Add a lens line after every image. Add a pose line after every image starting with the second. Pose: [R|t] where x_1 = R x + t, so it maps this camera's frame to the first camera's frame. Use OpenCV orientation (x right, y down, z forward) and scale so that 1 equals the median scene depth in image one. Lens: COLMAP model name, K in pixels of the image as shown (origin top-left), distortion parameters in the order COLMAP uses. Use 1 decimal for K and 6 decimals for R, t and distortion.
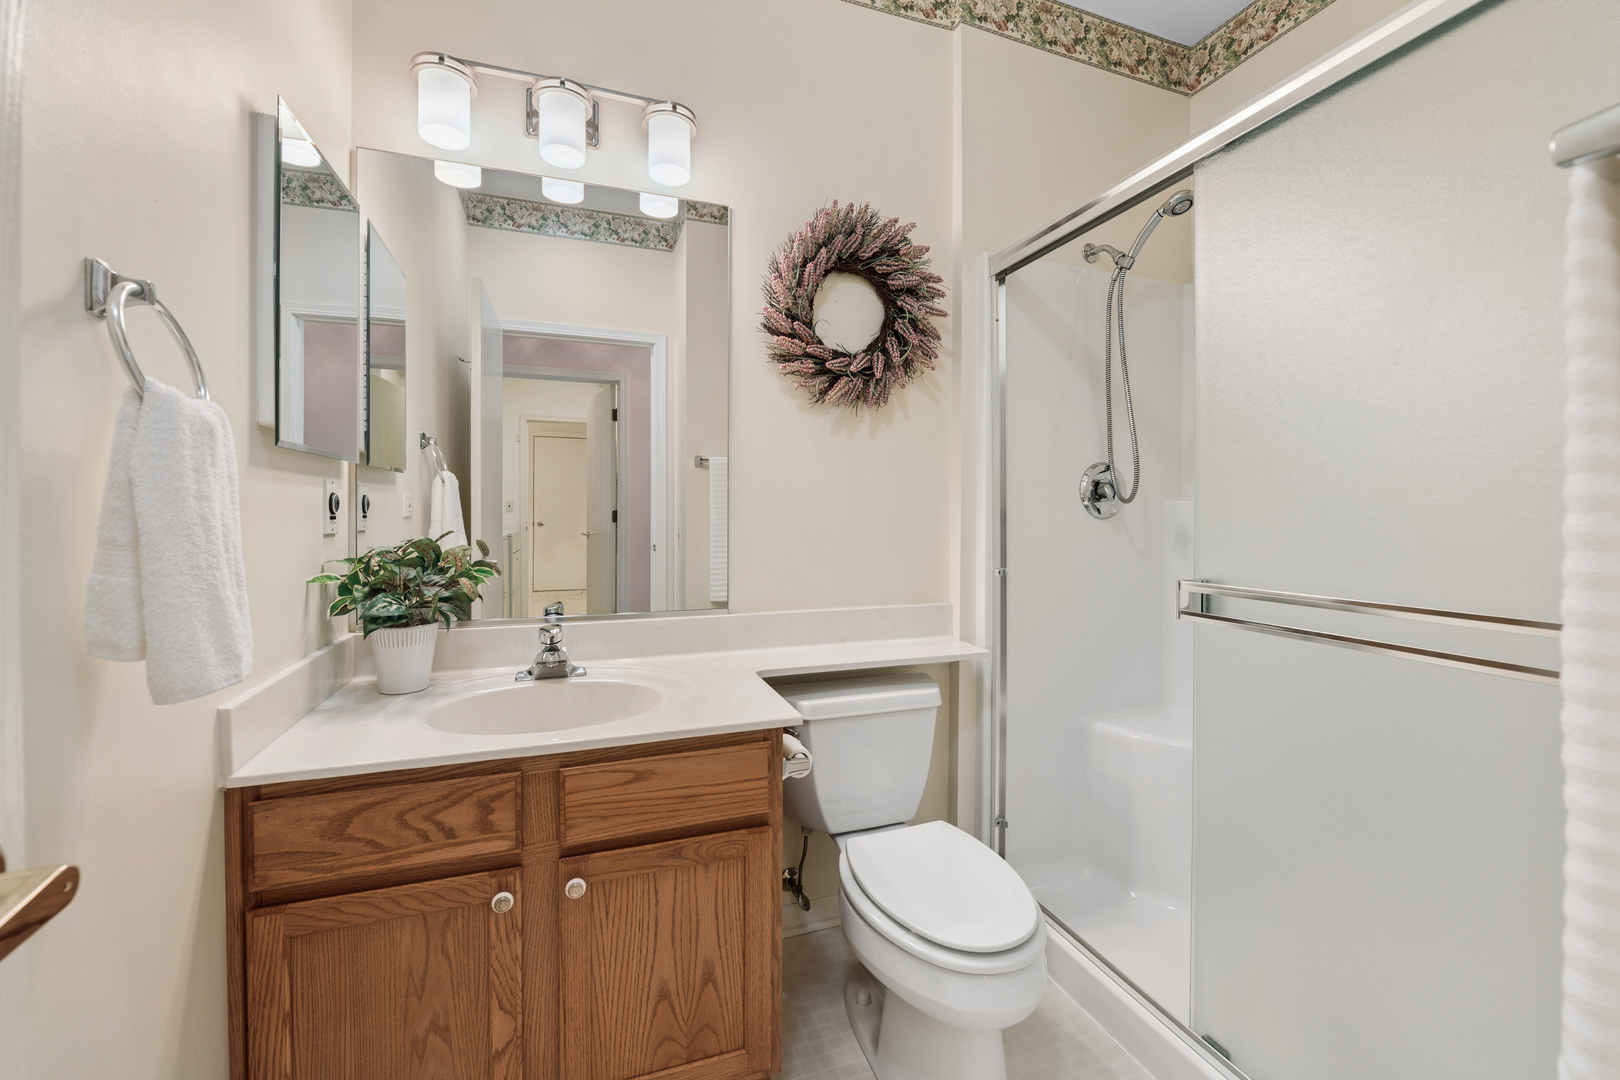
lens RADIAL K [[653.0, 0, 816.3], [0, 653.0, 535.0], [0, 0, 1]] dist [-0.011109, -0.000073]
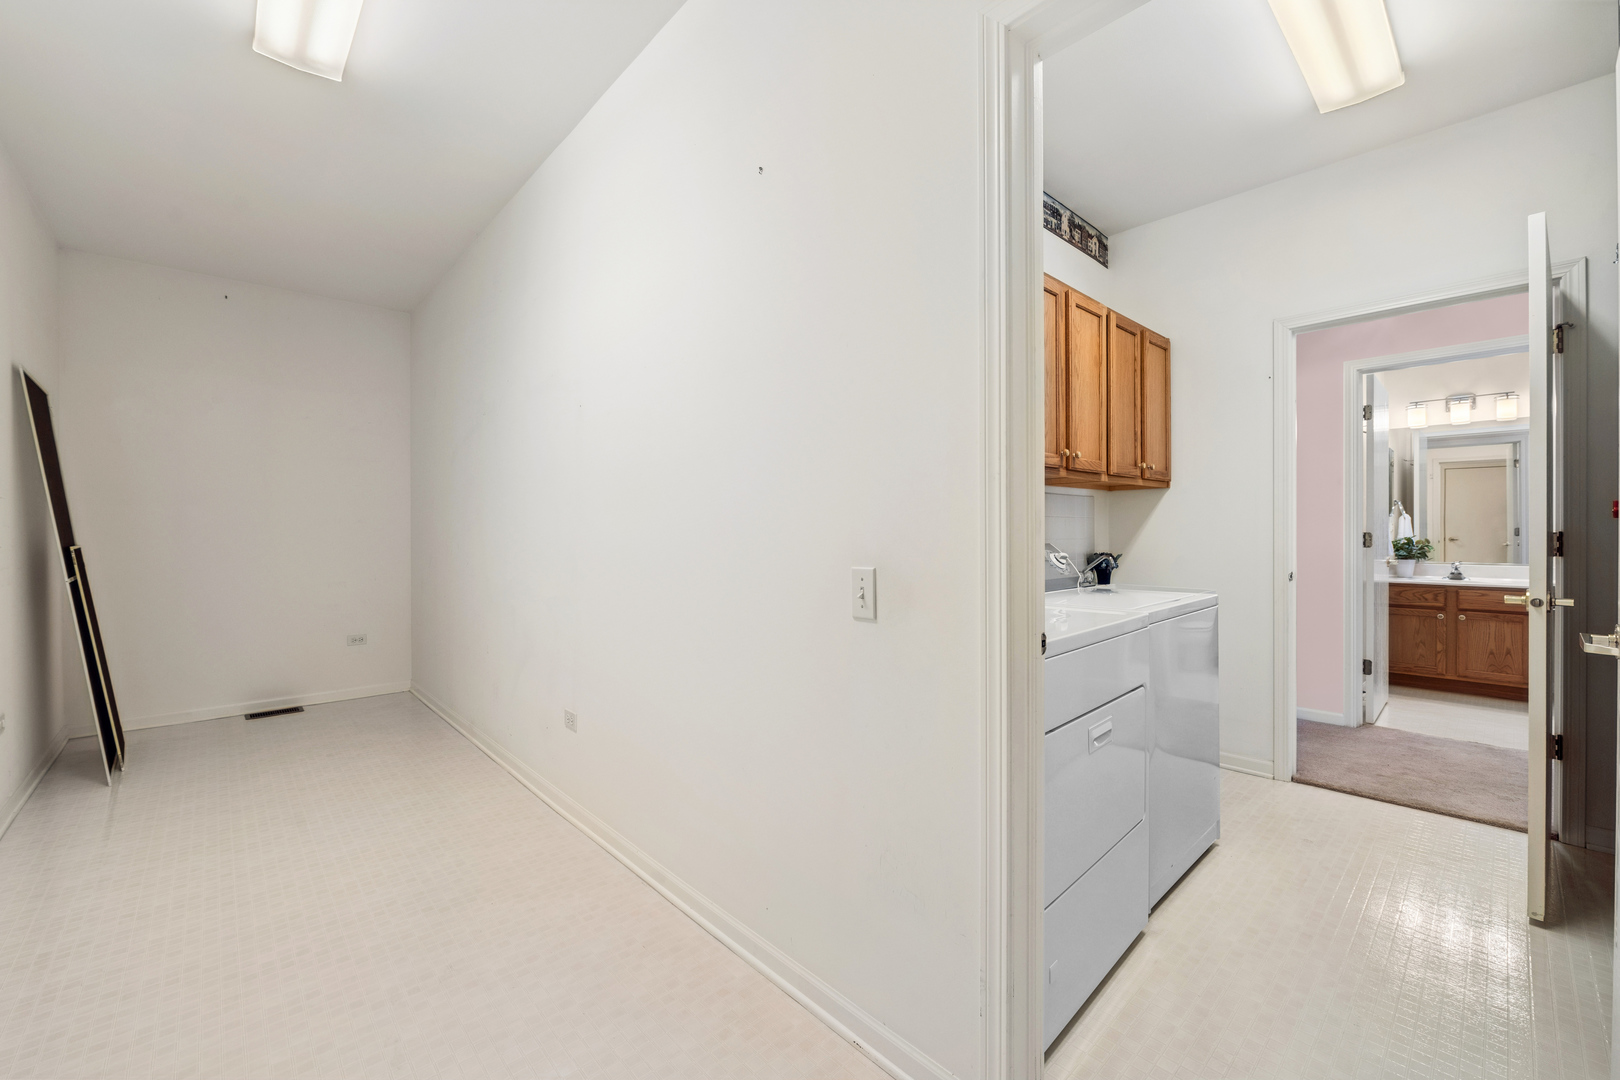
lens RADIAL K [[653.0, 0, 816.3], [0, 653.0, 535.0], [0, 0, 1]] dist [-0.011109, -0.000073]
pose [[0.378914, -0.010998, -0.925366, 1.887389], [-0.022192, 0.999534, -0.020967, 0.188971], [0.925166, 0.028481, 0.378494, -4.391077]]
